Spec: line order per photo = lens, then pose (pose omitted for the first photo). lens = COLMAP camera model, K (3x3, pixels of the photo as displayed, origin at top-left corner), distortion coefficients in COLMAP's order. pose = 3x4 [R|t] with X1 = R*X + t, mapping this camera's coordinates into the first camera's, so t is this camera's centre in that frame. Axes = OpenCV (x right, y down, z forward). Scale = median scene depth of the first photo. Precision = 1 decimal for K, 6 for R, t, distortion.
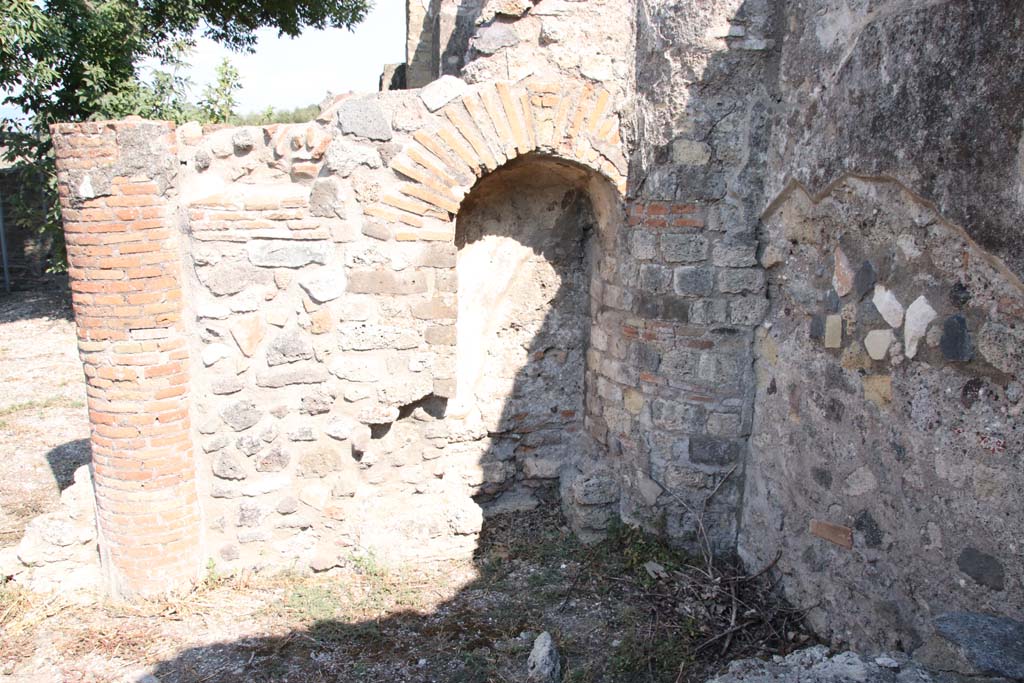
lens RADIAL K [[901.4, 0, 512.0], [0, 901.4, 341.5], [0, 0, 1]] dist [-0.123505, 0.197506]
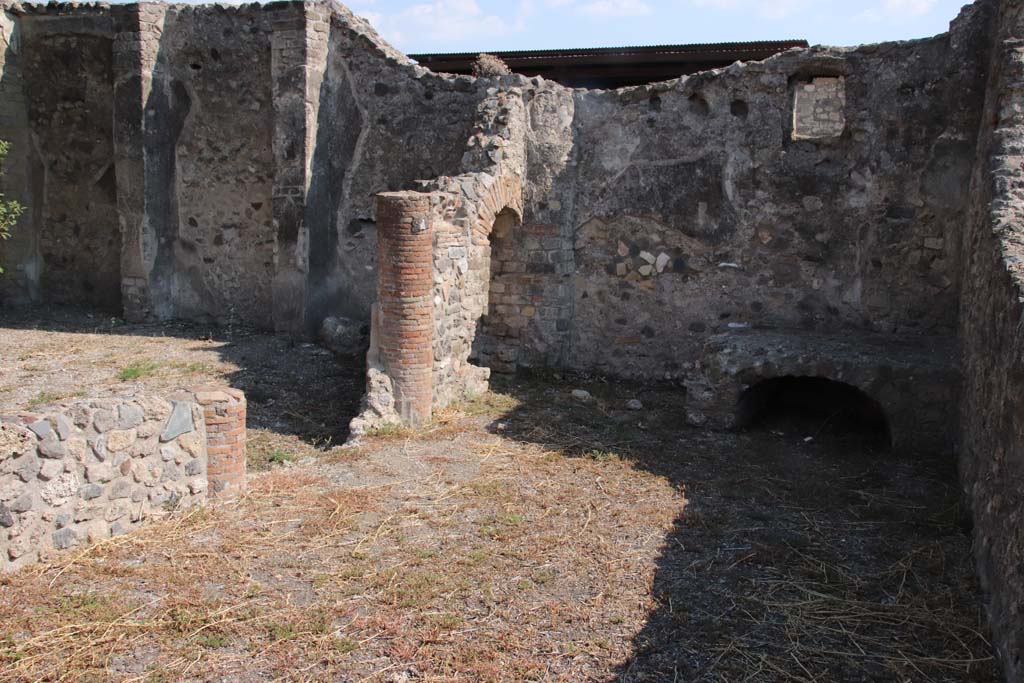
lens RADIAL K [[1032.2, 0, 512.0], [0, 1032.2, 341.5], [0, 0, 1]] dist [-0.012180, 0.005387]
pose [[0.614569, -0.114102, 0.780568, -2.469632], [0.129641, 0.990640, 0.042738, 0.032134], [-0.778138, 0.074928, 0.623608, -0.775960]]
